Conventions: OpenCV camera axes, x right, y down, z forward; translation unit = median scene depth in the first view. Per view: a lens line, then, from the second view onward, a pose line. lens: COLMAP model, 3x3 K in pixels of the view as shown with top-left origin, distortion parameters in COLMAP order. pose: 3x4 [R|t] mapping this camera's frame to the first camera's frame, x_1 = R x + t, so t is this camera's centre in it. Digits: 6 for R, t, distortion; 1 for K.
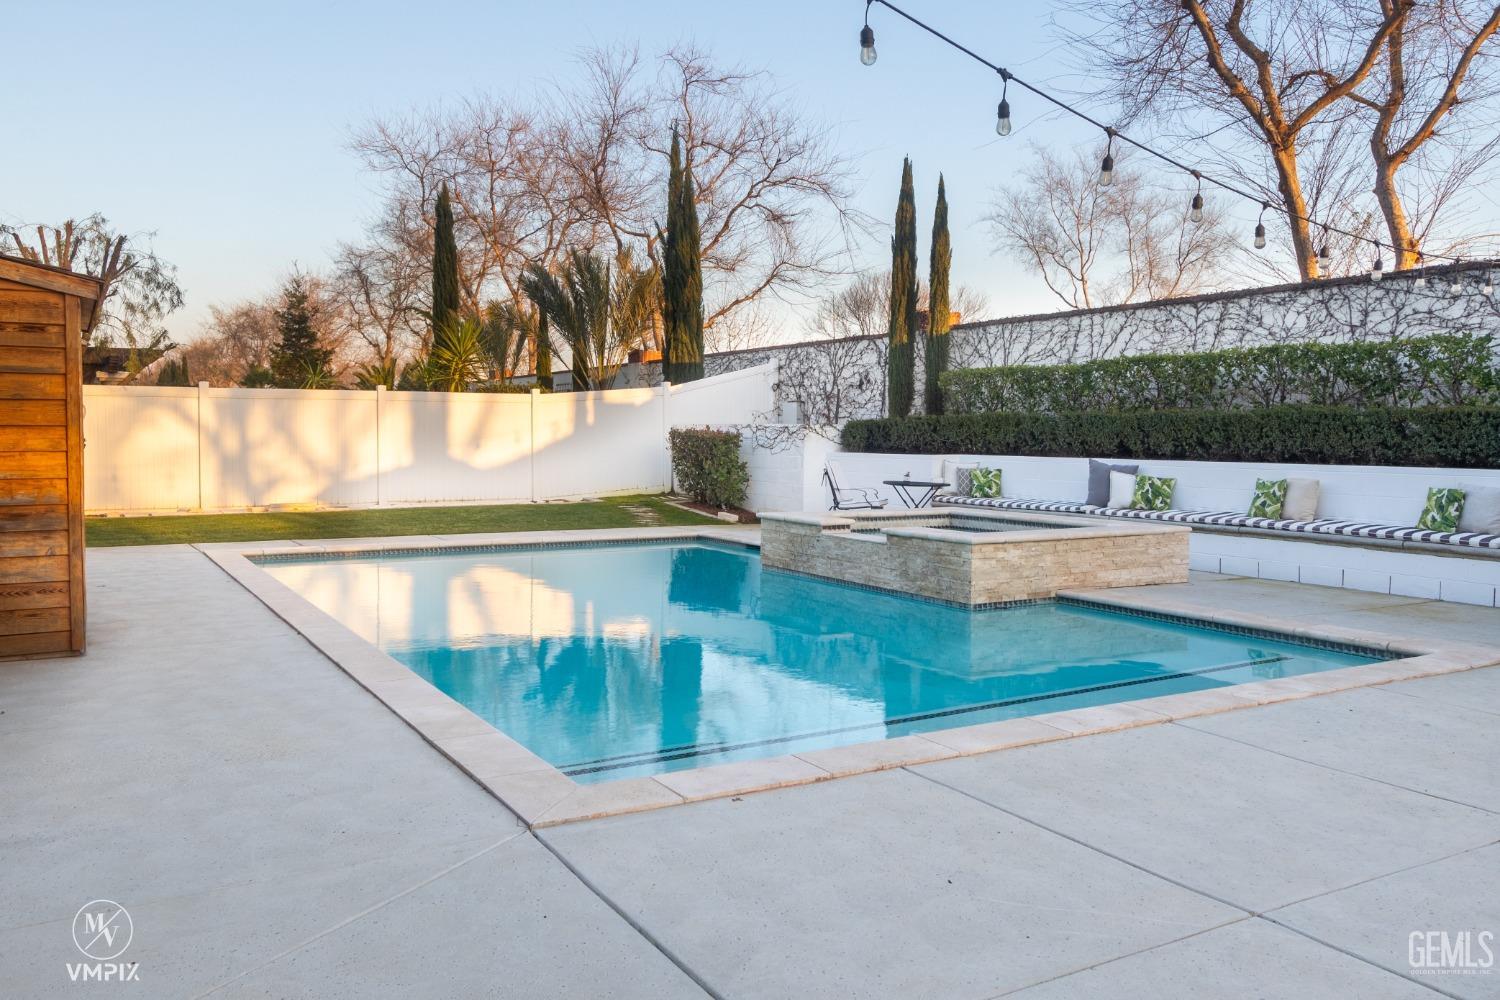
lens RADIAL K [[1148.8, 0, 746.4], [0, 1148.8, 474.5], [0, 0, 1]] dist [-0.002643, -0.002599]
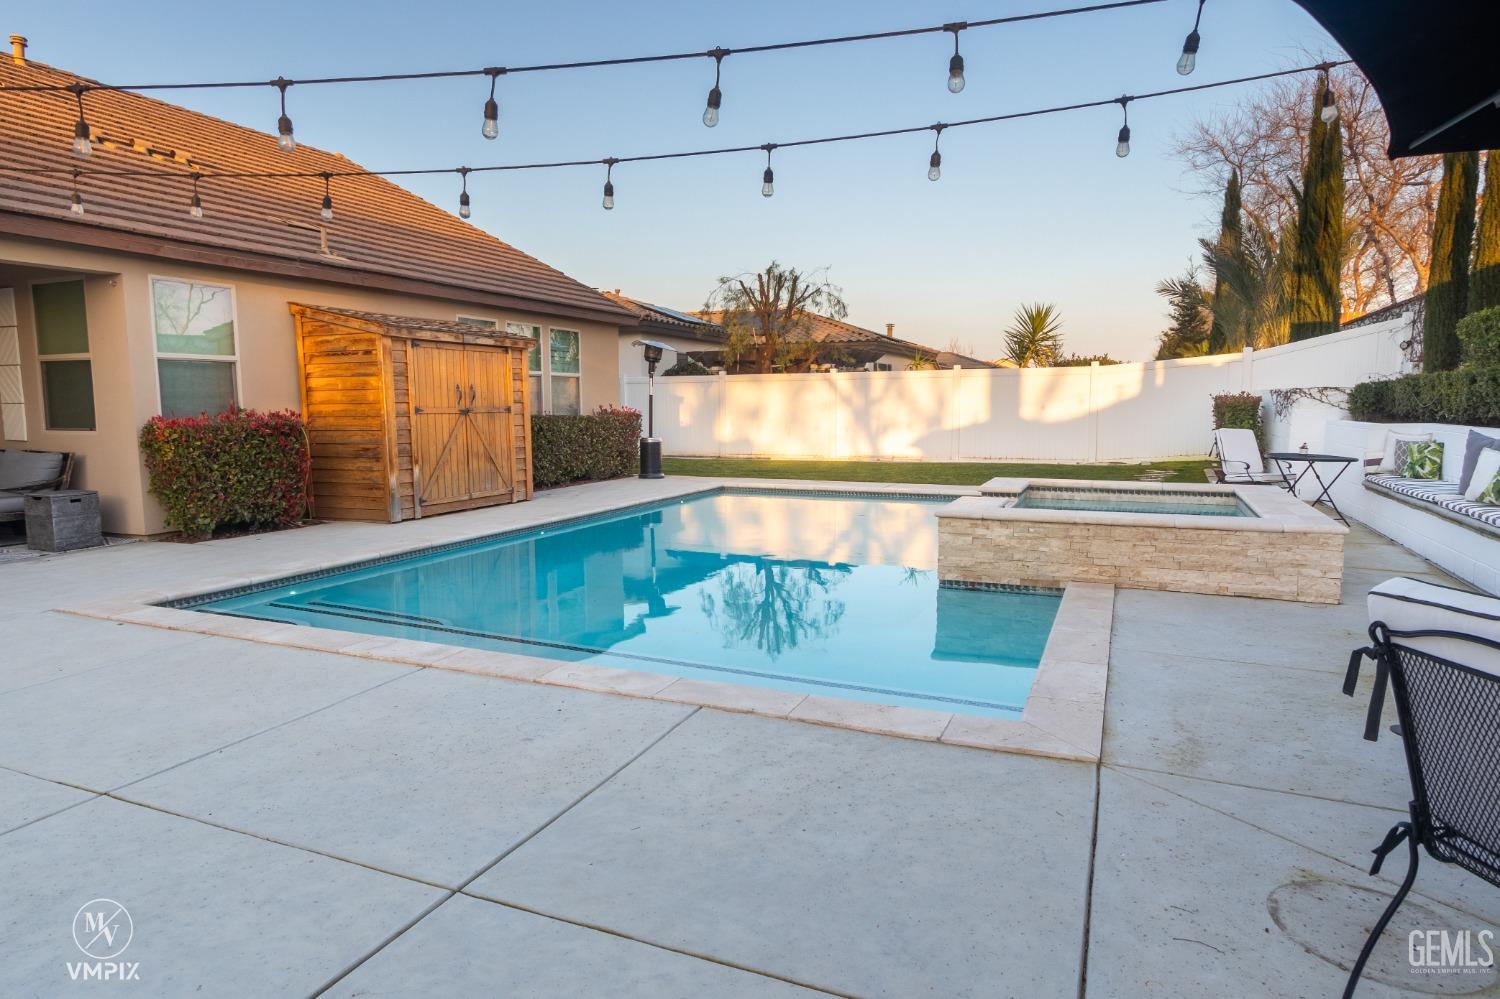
lens RADIAL K [[895.7, 0, 726.5], [0, 895.7, 510.1], [0, 0, 1]] dist [0.001641, 0.000015]
pose [[0.584164, 0.085632, -0.807106, 0.615320], [-0.018934, 0.995586, 0.091925, -0.008466], [0.811415, -0.038418, 0.583207, 0.378607]]
